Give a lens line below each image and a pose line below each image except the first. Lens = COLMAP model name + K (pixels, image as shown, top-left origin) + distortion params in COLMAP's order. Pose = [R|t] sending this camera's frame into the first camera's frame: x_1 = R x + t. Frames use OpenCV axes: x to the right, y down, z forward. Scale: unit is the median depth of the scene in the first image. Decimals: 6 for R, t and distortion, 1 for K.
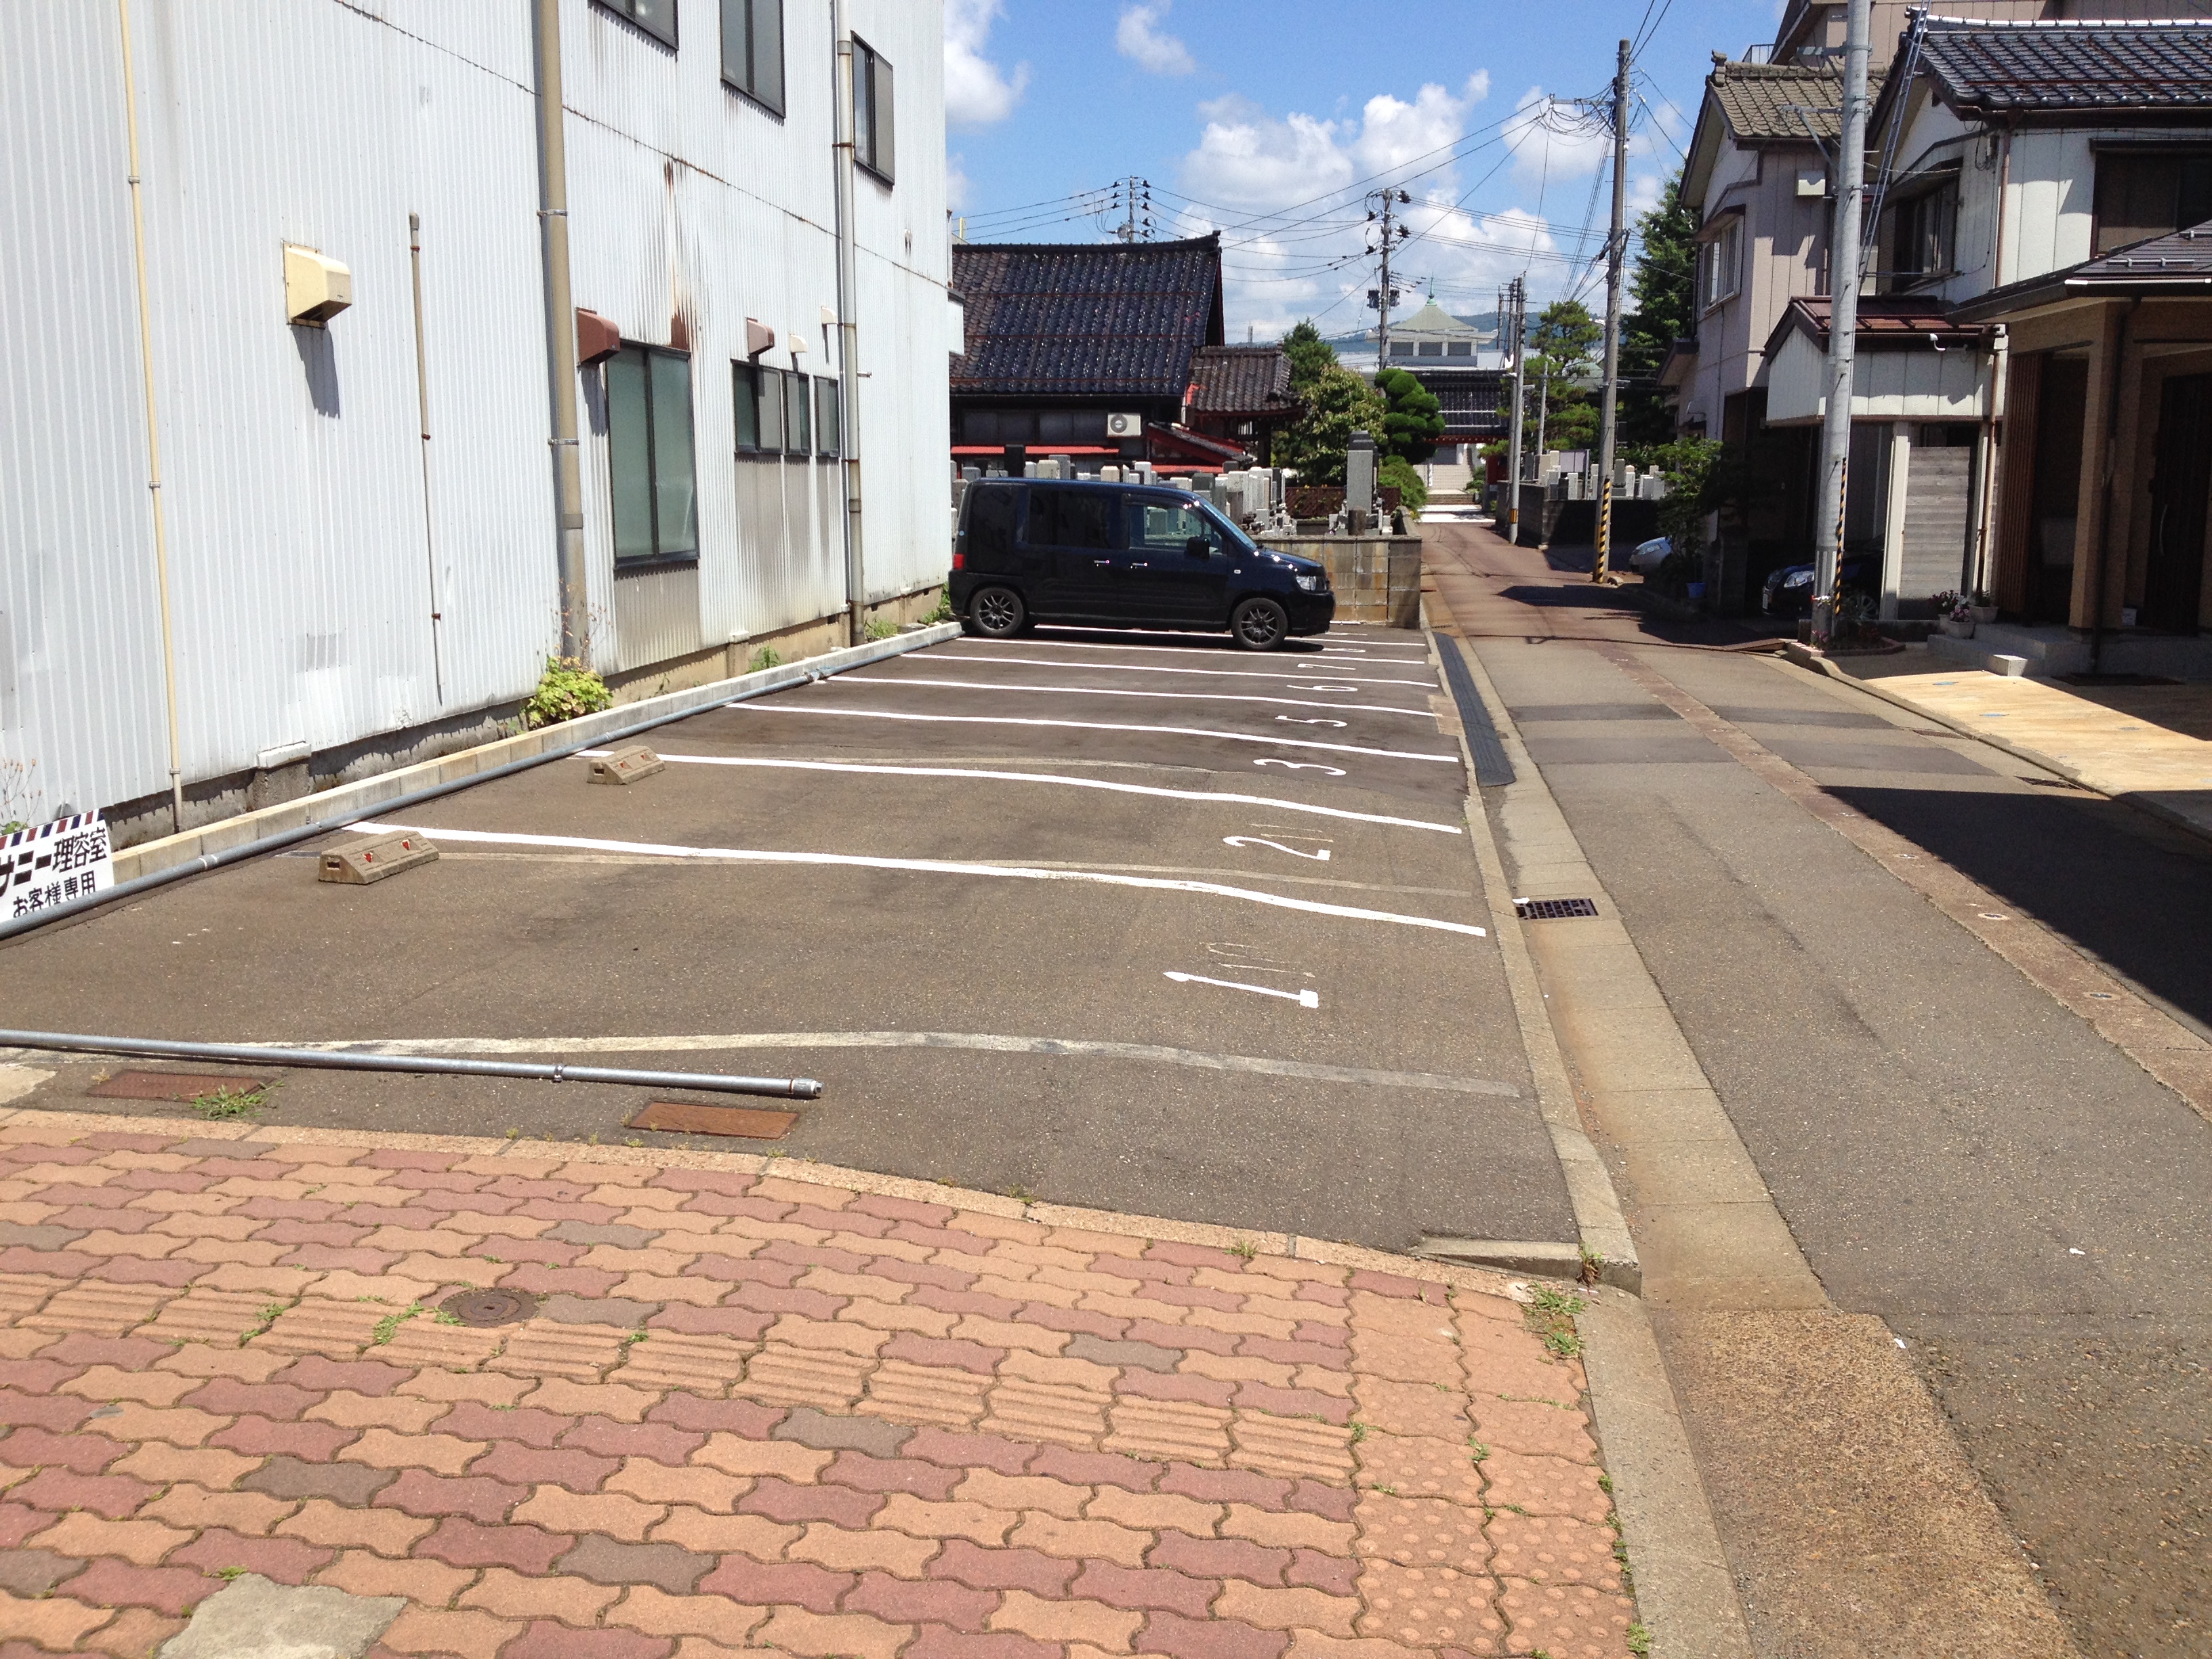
lens RADIAL K [[2106.6, 0, 1116.2], [0, 2106.6, 832.5], [0, 0, 1]] dist [0.204741, -0.482655]
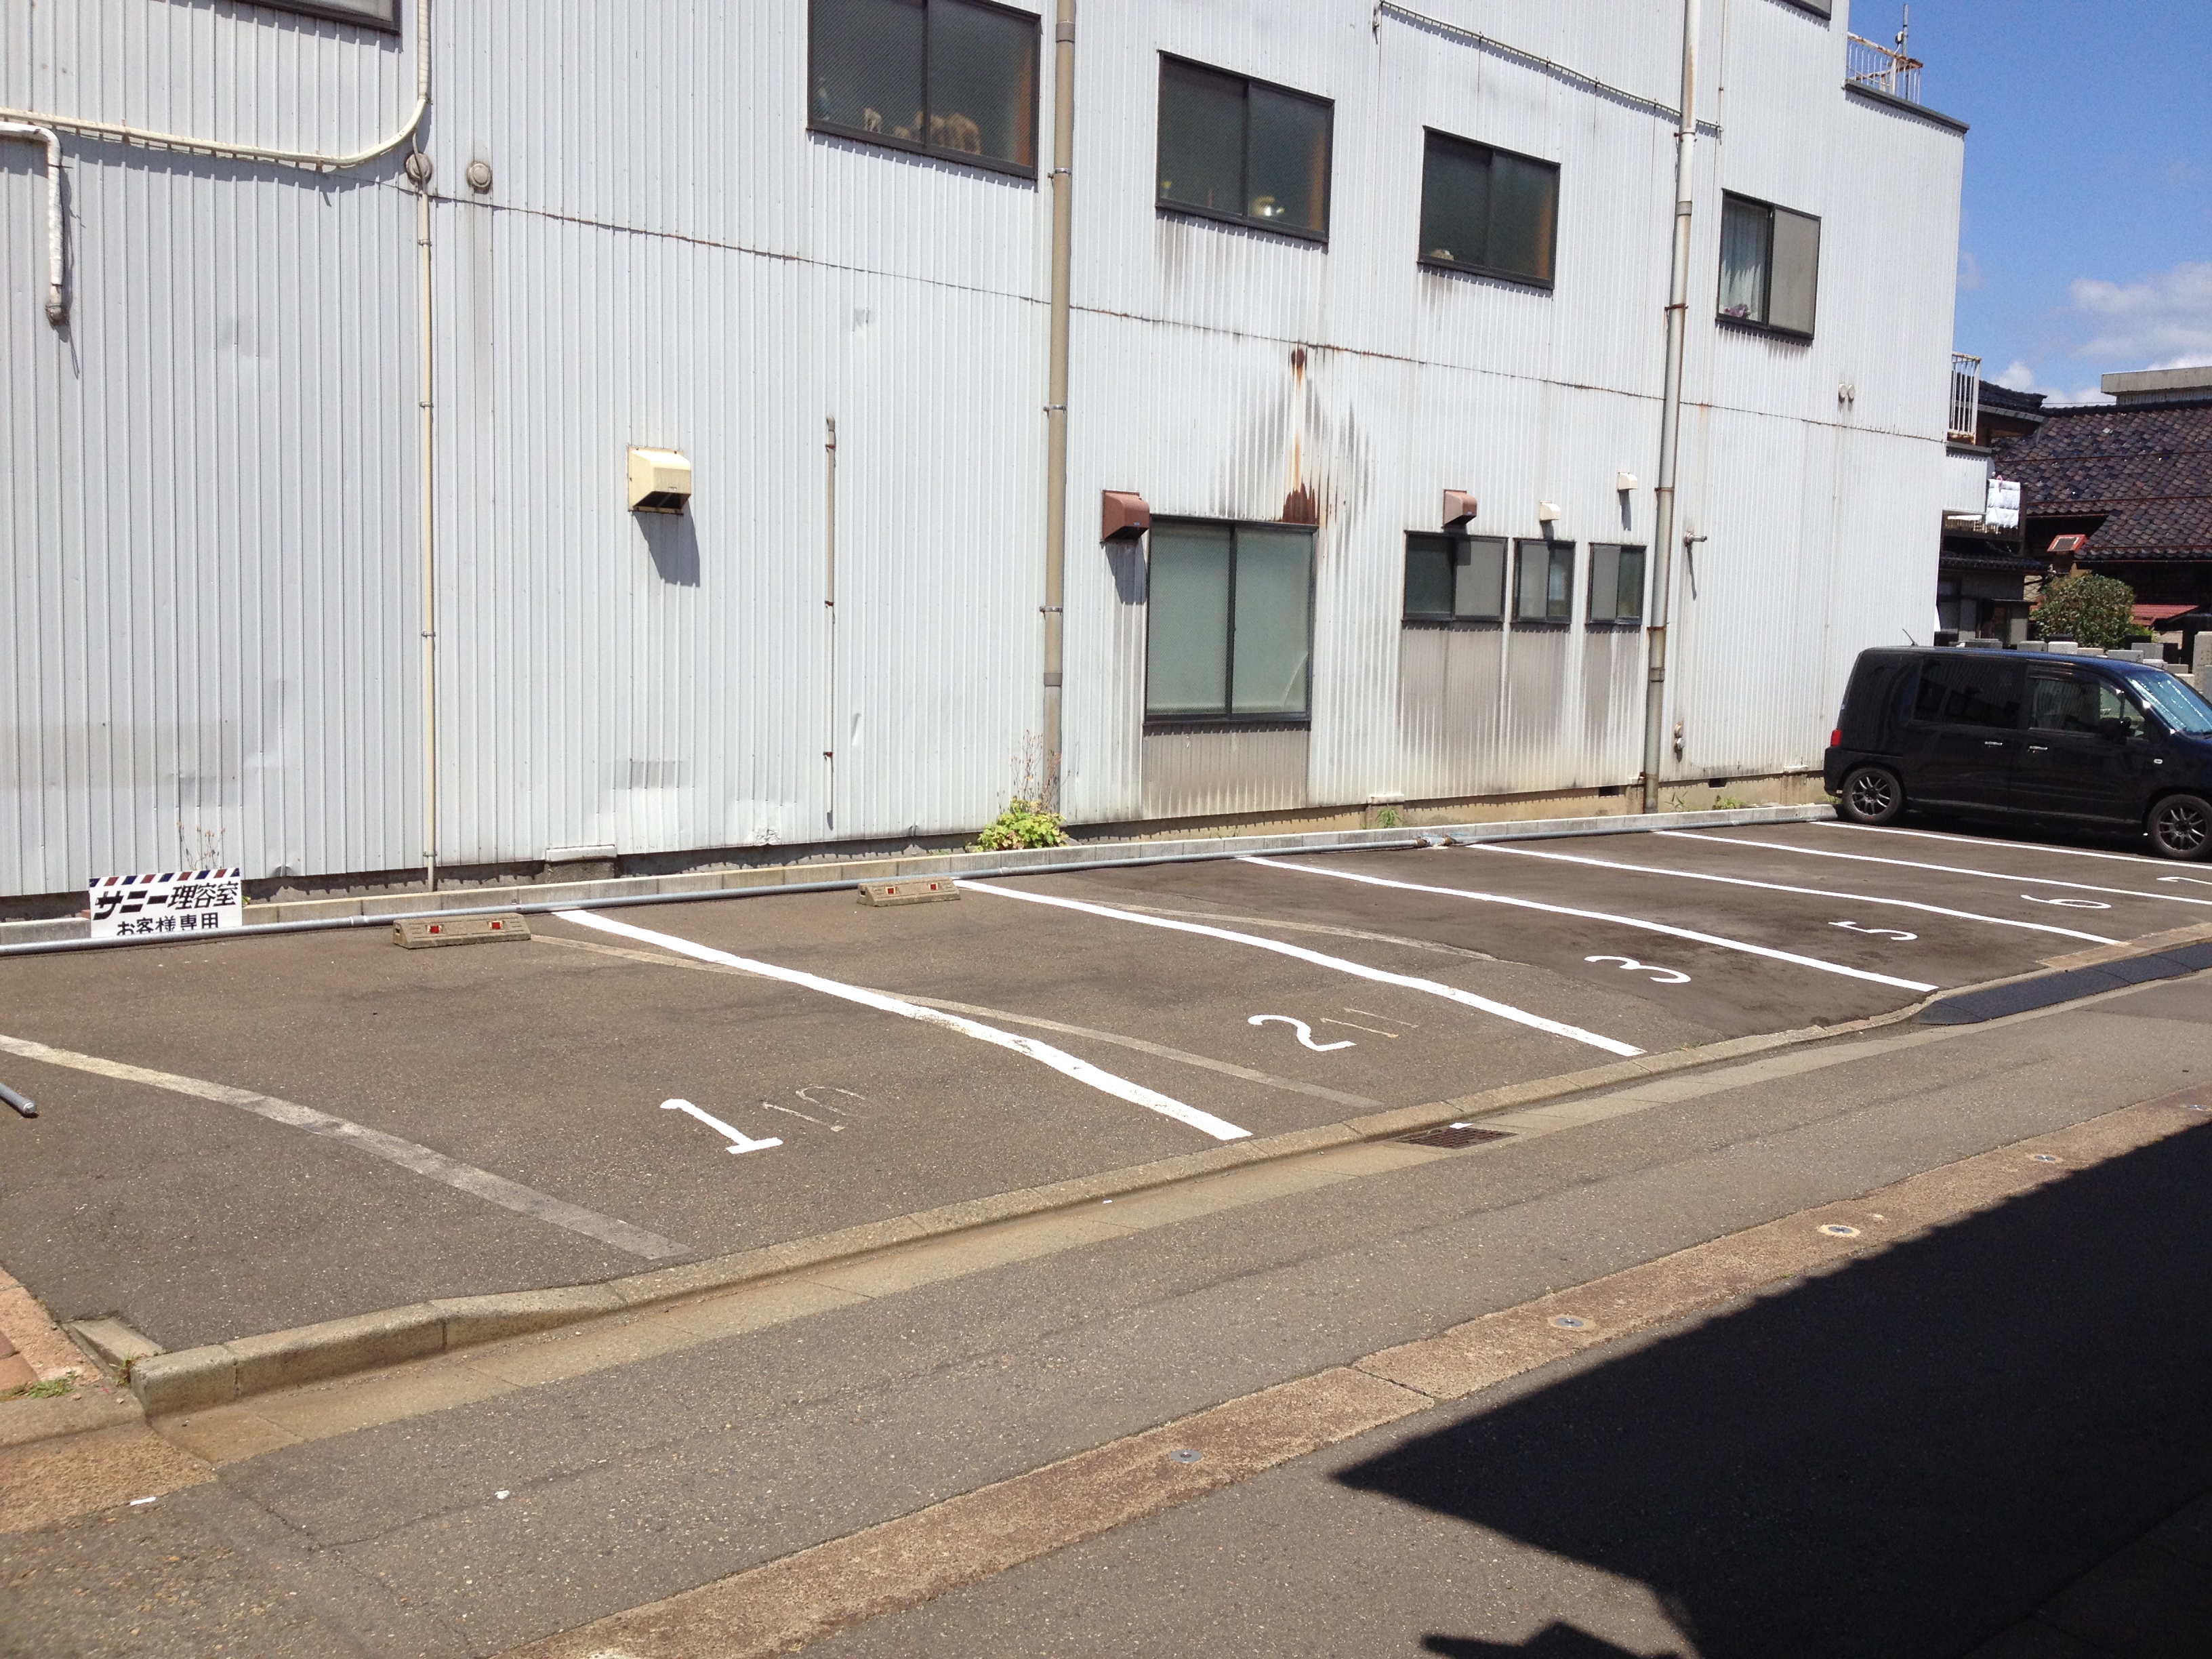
lens RADIAL K [[2106.6, 0, 1116.2], [0, 2106.6, 832.5], [0, 0, 1]] dist [0.204741, -0.482655]
pose [[0.758003, 0.063323, -0.649170, 0.570859], [-0.117744, 0.992210, -0.040700, -0.030159], [0.641536, 0.107286, 0.759554, 0.231138]]
